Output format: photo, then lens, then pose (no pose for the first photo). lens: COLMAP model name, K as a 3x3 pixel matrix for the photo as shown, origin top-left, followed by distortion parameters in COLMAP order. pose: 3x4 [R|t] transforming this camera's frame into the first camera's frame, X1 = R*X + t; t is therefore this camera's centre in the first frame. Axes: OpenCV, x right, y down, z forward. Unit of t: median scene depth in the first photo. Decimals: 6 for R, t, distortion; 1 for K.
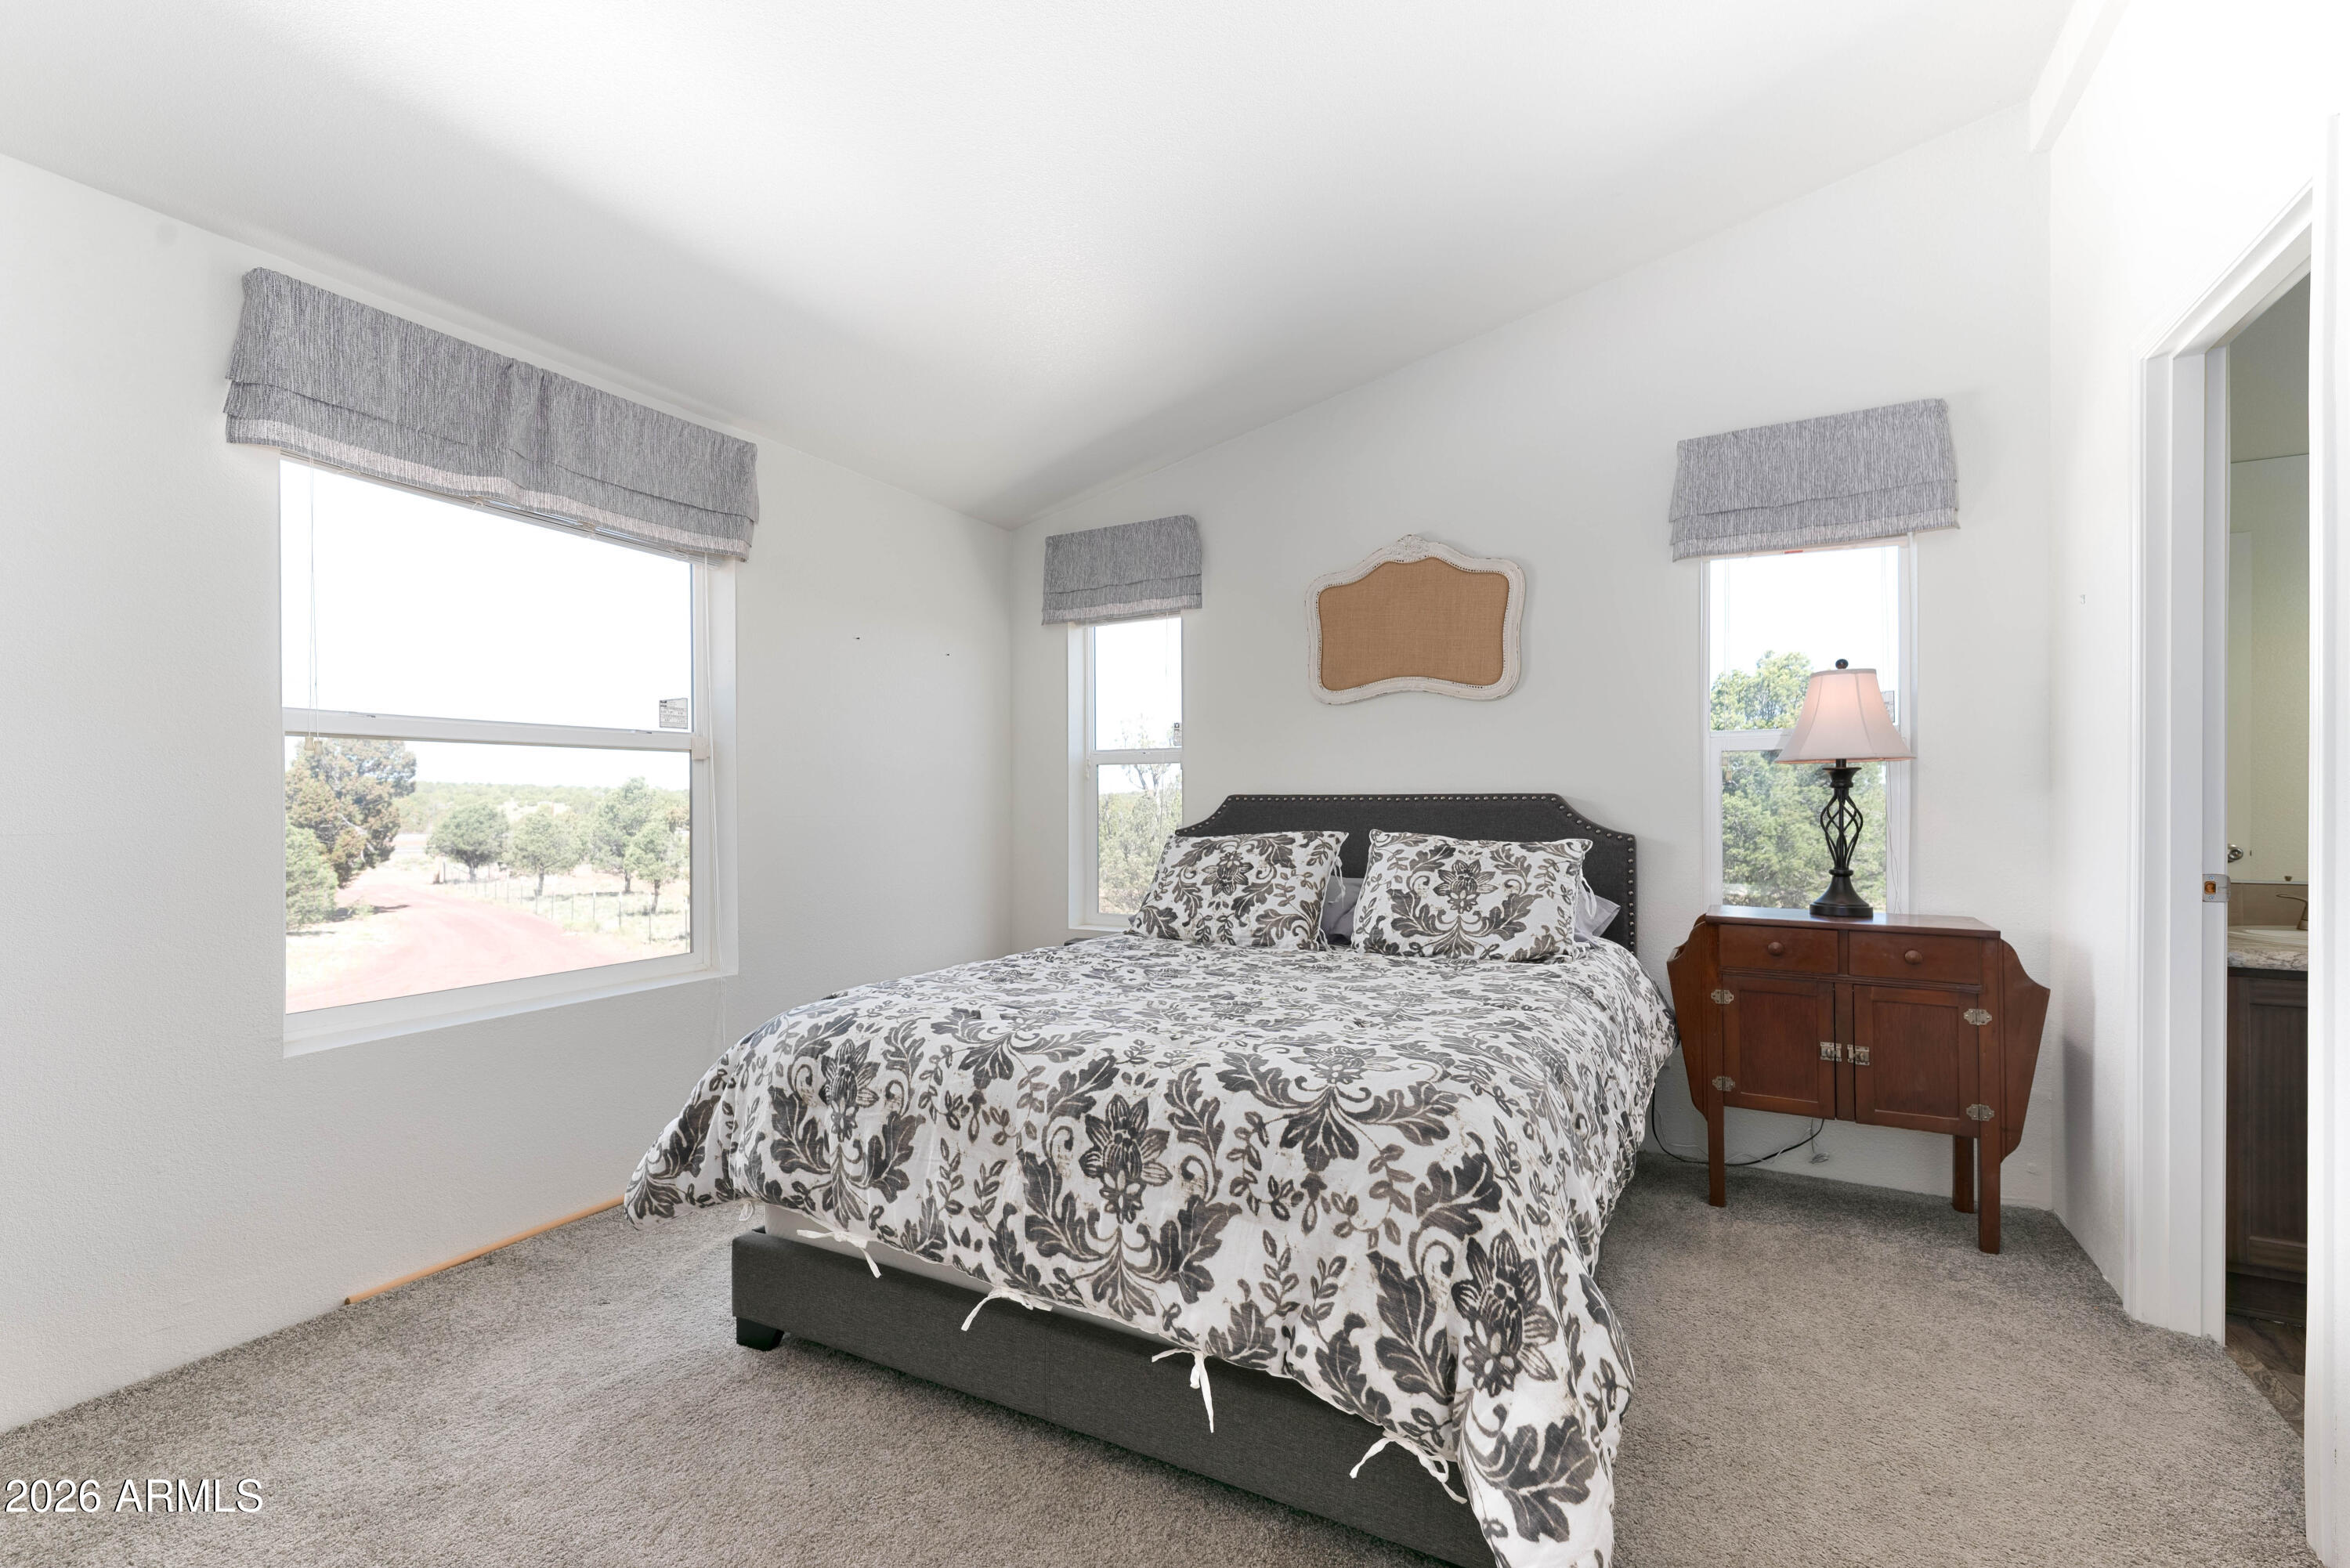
lens RADIAL K [[1082.6, 0, 1177.7], [0, 1082.6, 799.3], [0, 0, 1]] dist [0.001809, 0.000055]
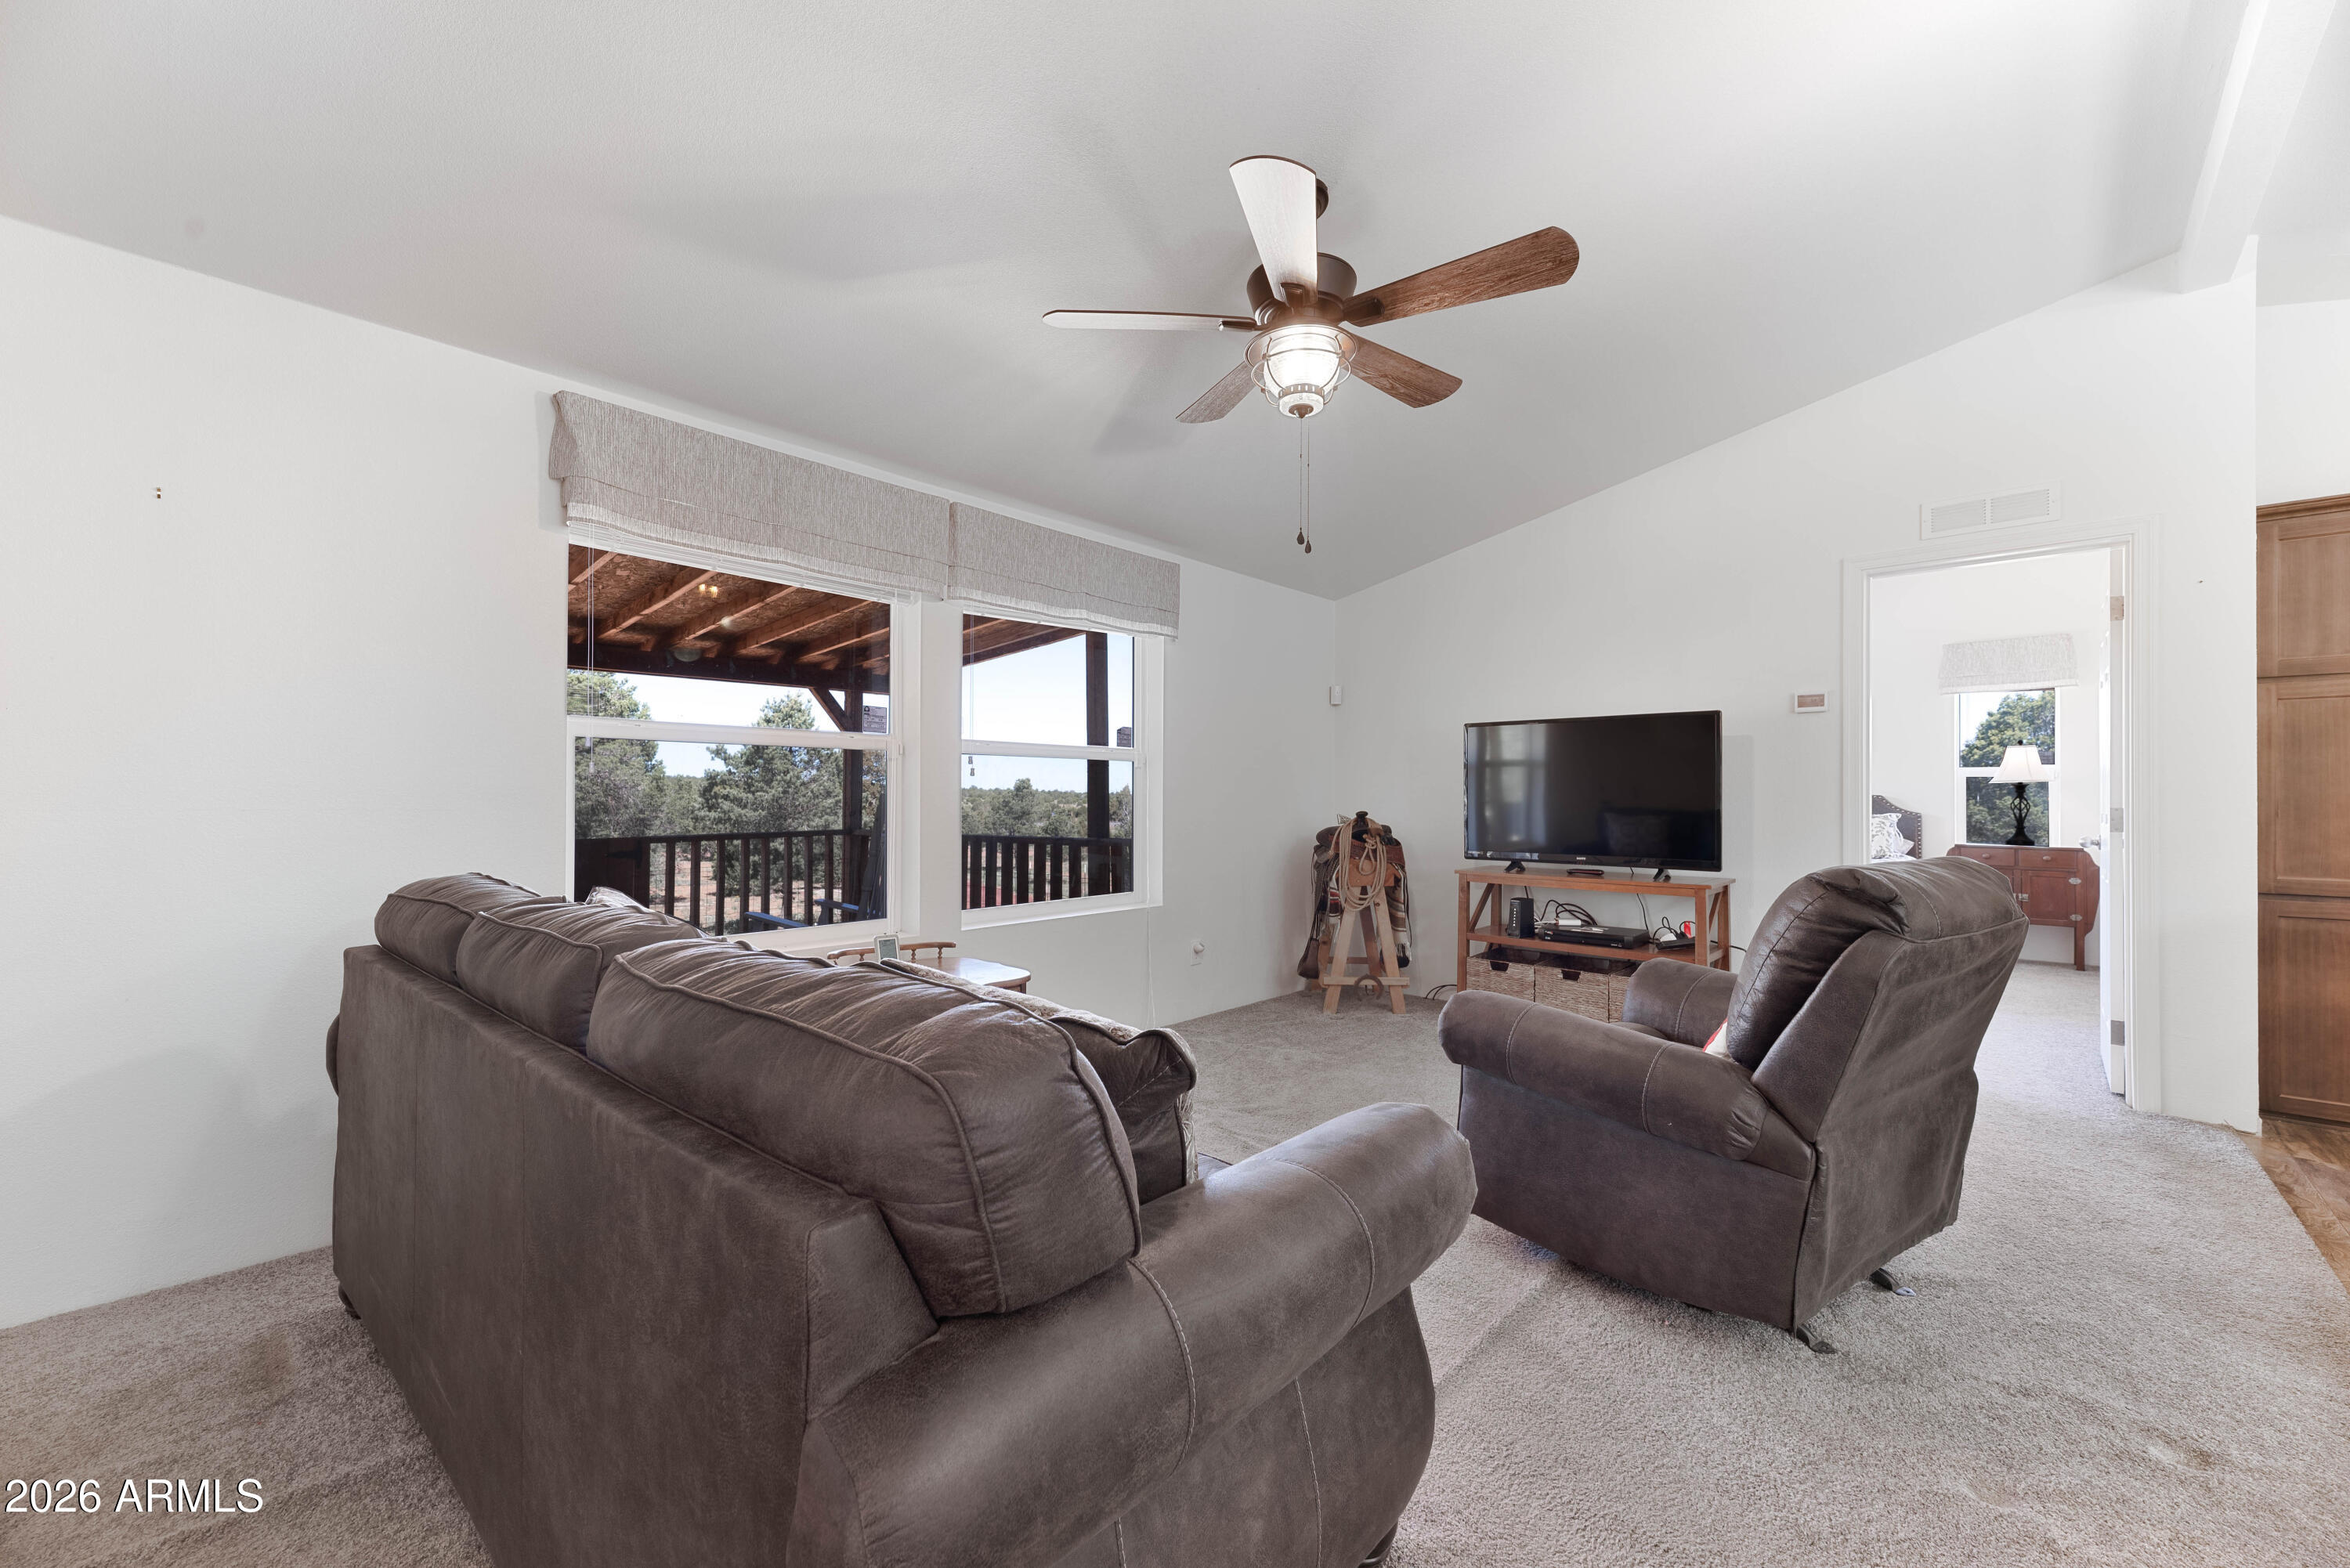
lens RADIAL K [[958.5, 0, 1187.7], [0, 958.5, 789.4], [0, 0, 1]] dist [-0.003119, -0.000247]
pose [[0.966749, 0.003346, -0.255705, -0.585952], [-0.005681, 0.999949, -0.008395, 0.010835], [0.255664, 0.009569, 0.966718, -1.410155]]
